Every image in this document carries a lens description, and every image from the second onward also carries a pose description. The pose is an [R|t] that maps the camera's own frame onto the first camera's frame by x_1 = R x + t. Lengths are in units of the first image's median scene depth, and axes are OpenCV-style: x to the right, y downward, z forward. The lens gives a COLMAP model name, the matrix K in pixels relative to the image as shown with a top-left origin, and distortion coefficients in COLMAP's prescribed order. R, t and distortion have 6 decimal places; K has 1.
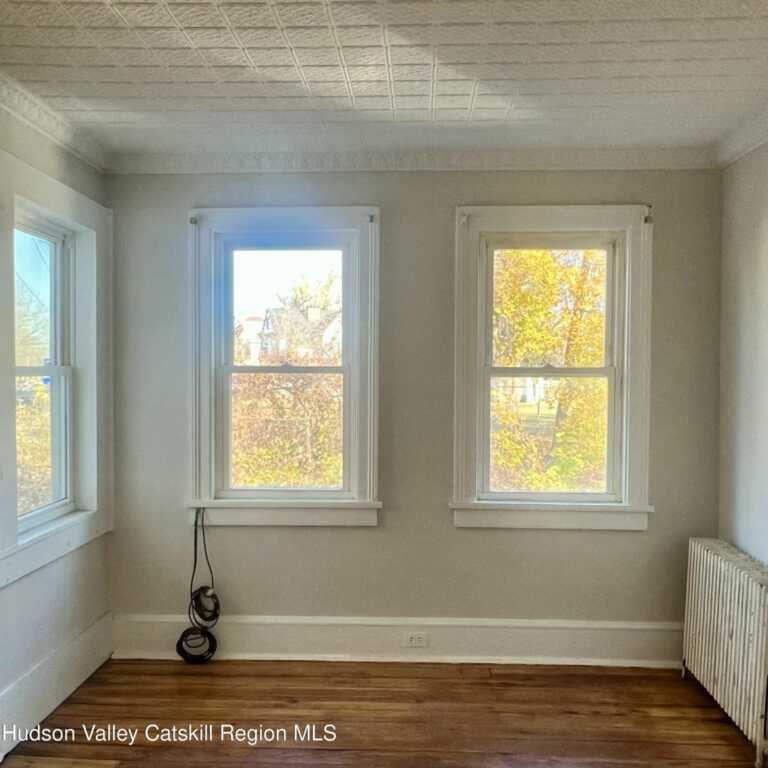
lens RADIAL K [[775.5, 0, 384.3], [0, 775.5, 391.7], [0, 0, 1]] dist [0.001821, 0.000000]
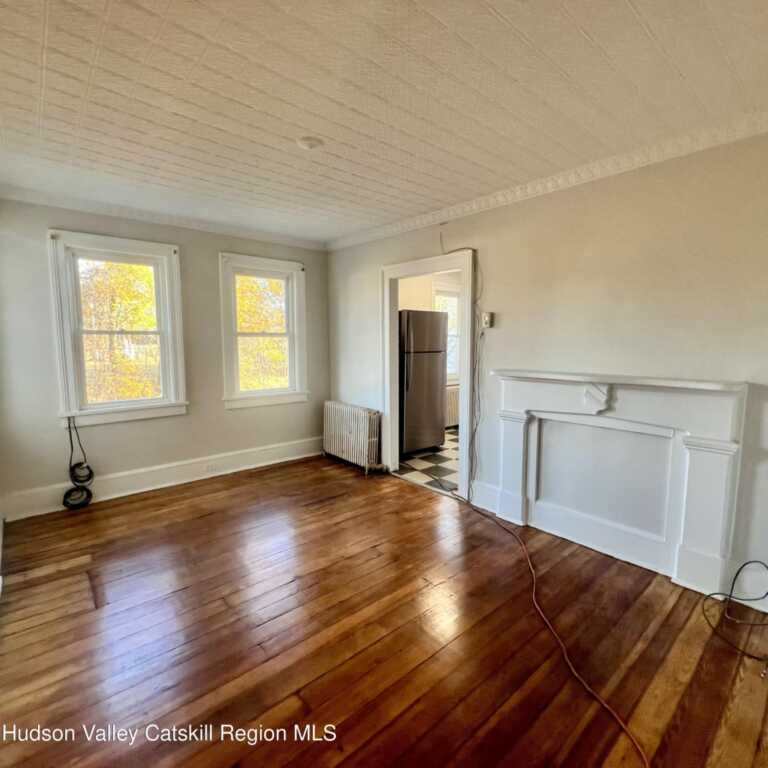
lens RADIAL K [[413.7, 0, 386.5], [0, 413.7, 383.8], [0, 0, 1]] dist [-0.004306, 0.001669]
pose [[0.719916, -0.075948, 0.689893, -0.363482], [0.019830, 0.995840, 0.088936, 0.016211], [-0.693777, -0.050346, 0.718428, -0.090990]]
